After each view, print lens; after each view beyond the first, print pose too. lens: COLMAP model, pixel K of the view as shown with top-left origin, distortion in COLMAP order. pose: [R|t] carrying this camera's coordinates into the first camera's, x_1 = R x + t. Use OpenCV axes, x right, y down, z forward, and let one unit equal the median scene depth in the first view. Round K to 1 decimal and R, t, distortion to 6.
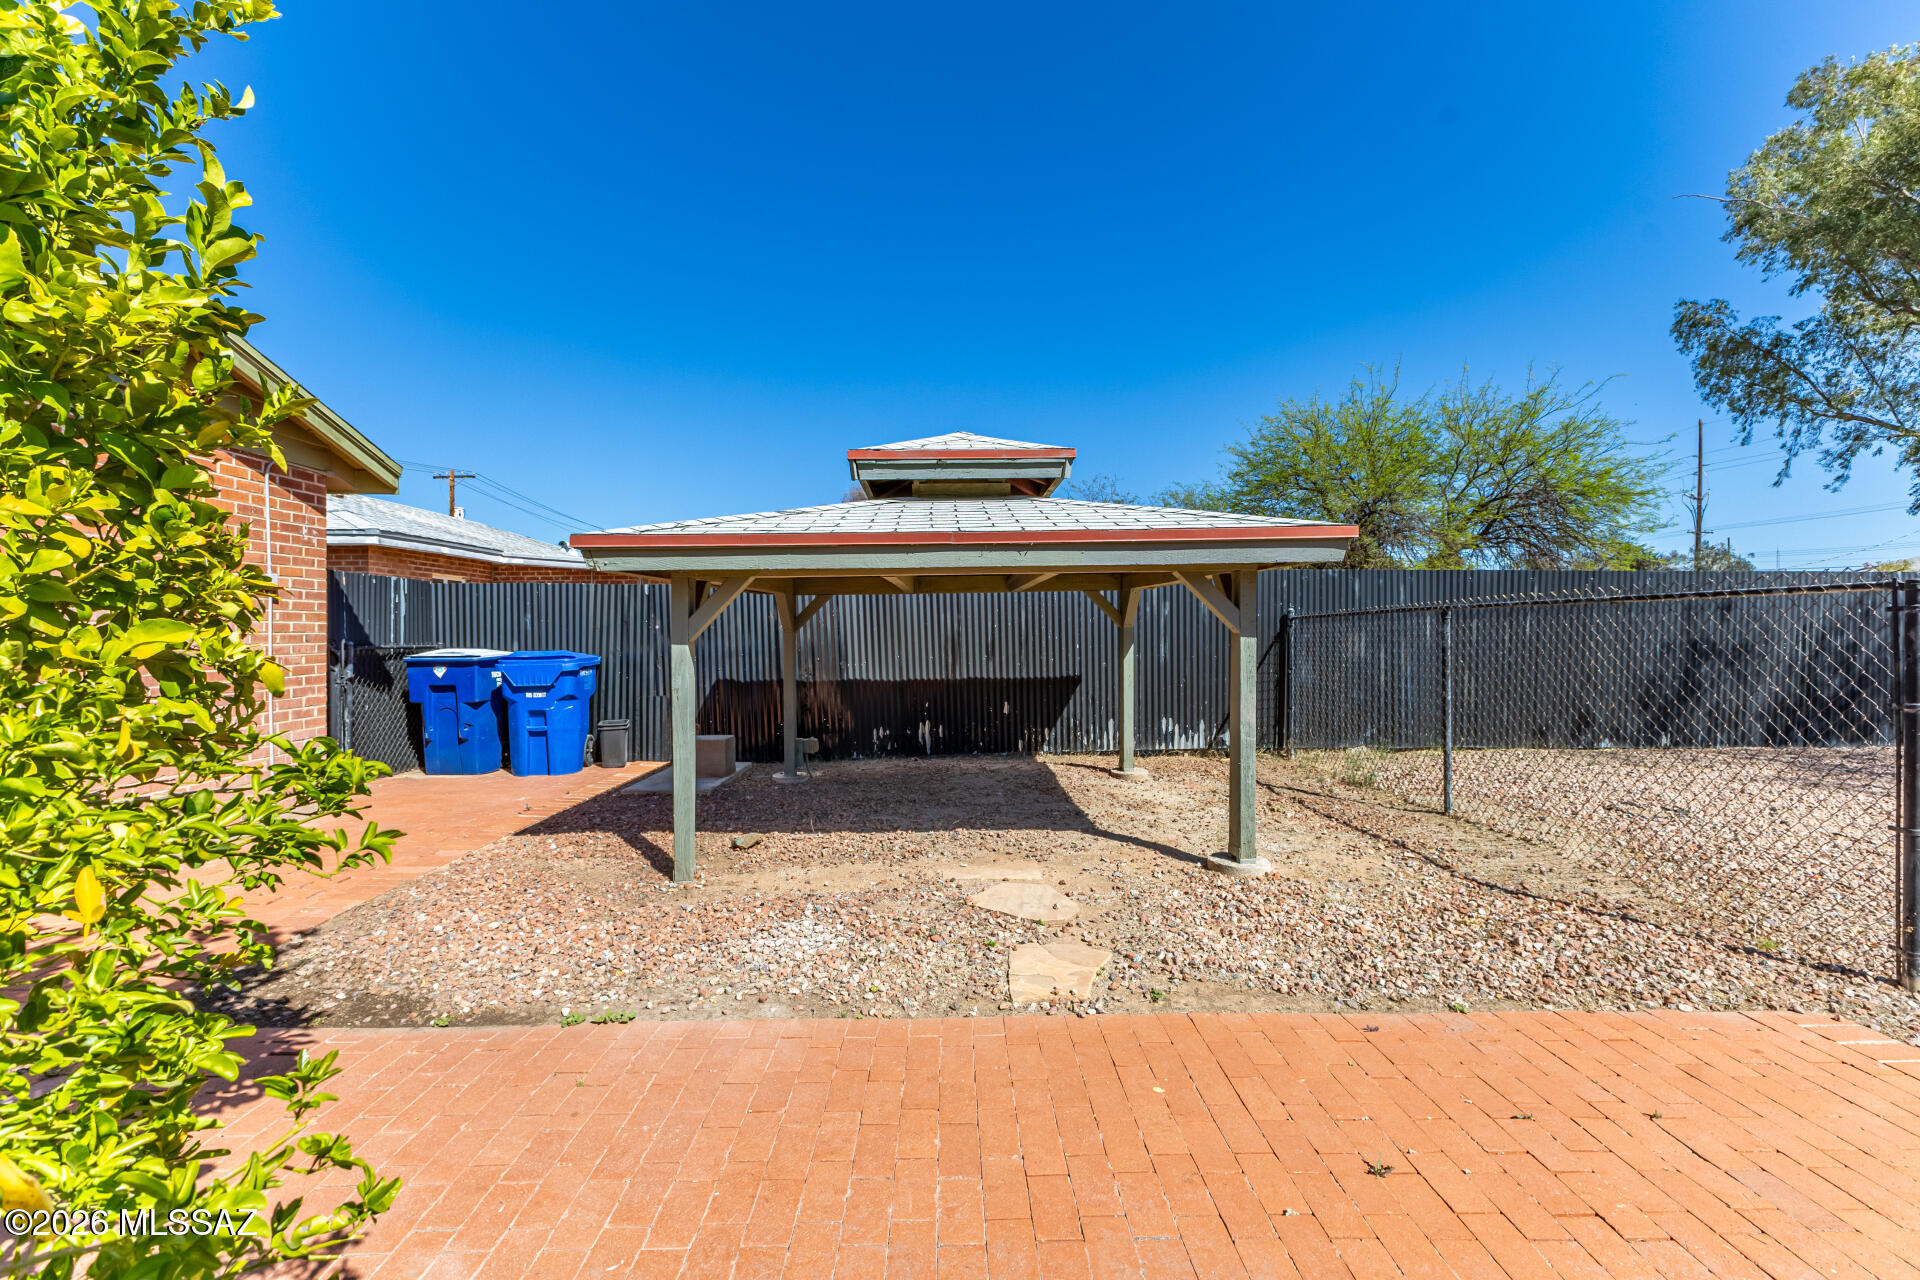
lens RADIAL K [[832.1, 0, 950.3], [0, 832.1, 638.2], [0, 0, 1]] dist [0.010233, -0.000957]
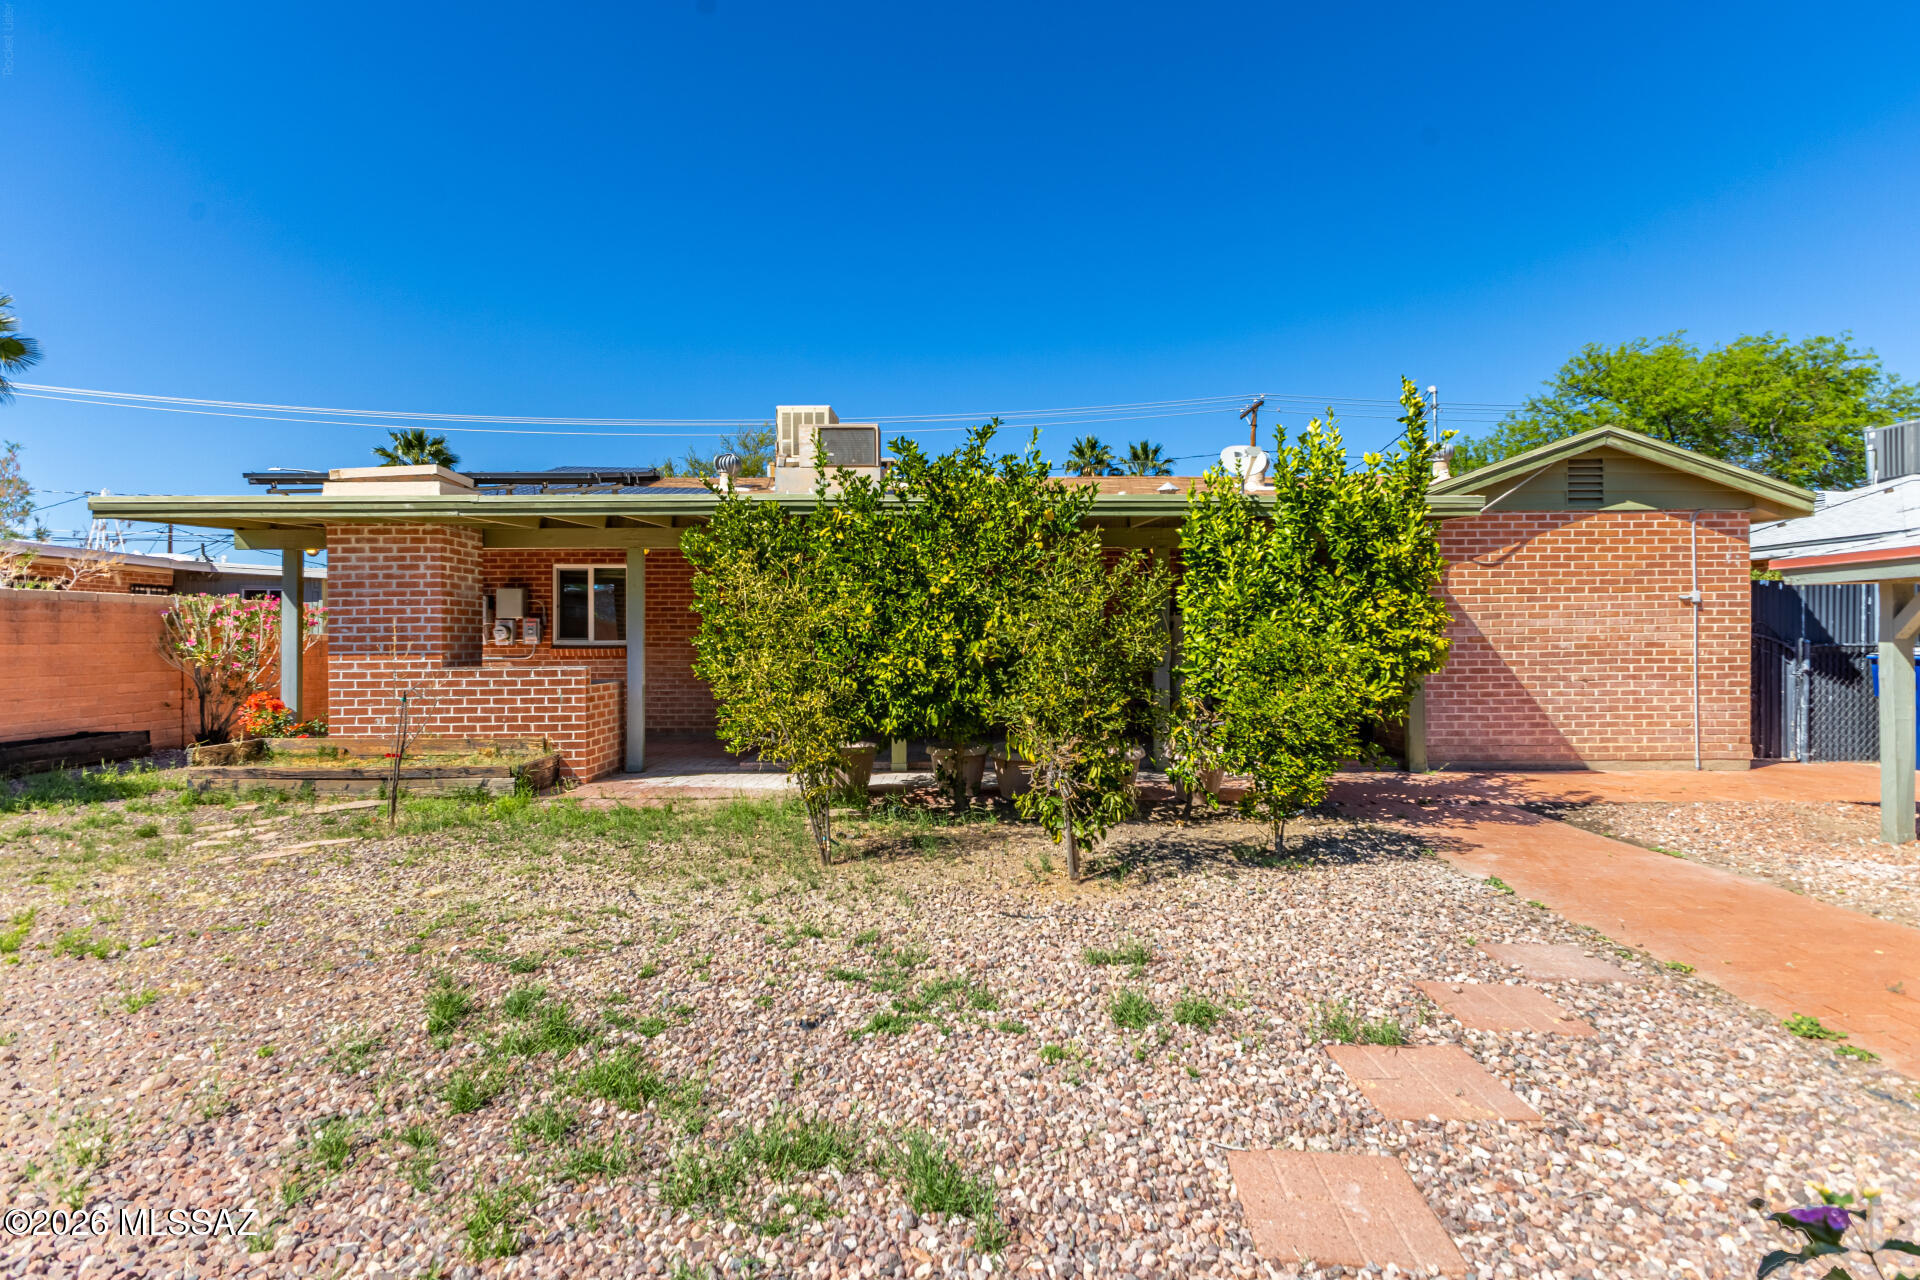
lens RADIAL K [[926.0, 0, 962.1], [0, 926.0, 642.0], [0, 0, 1]] dist [0.003554, 0.000226]
pose [[-0.000988, 0.005009, -0.999987, 0.677104], [-0.006362, 0.999967, 0.005015, 0.009150], [0.999979, 0.006367, -0.000956, -0.216976]]
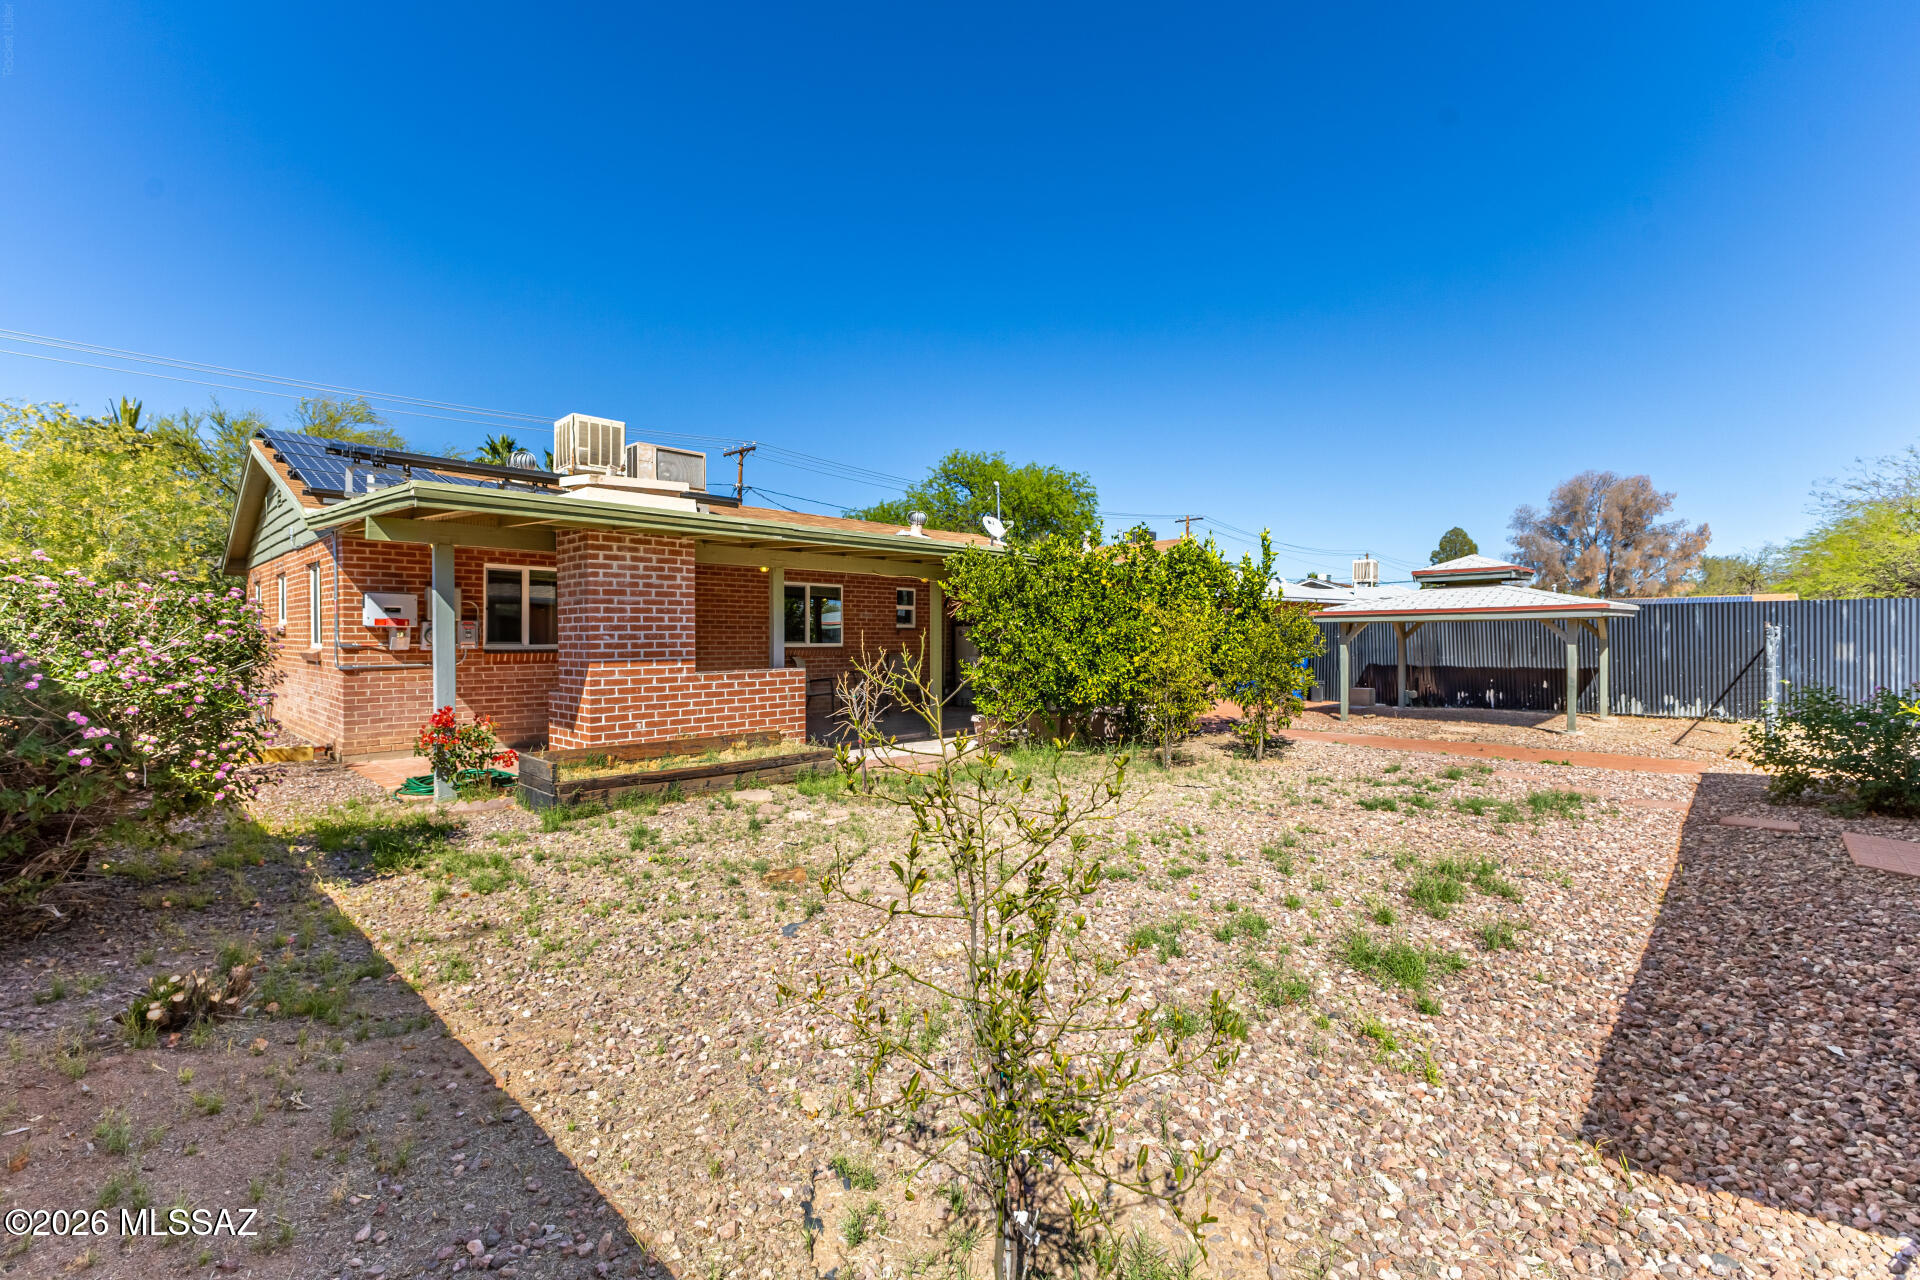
lens RADIAL K [[832.1, 0, 954.0], [0, 832.1, 642.6], [0, 0, 1]] dist [0.010233, -0.000957]
pose [[0.706406, 0.007964, -0.707762, 0.558344], [-0.009607, 0.999952, 0.001663, 0.005796], [0.707742, 0.005625, 0.706449, -1.447851]]
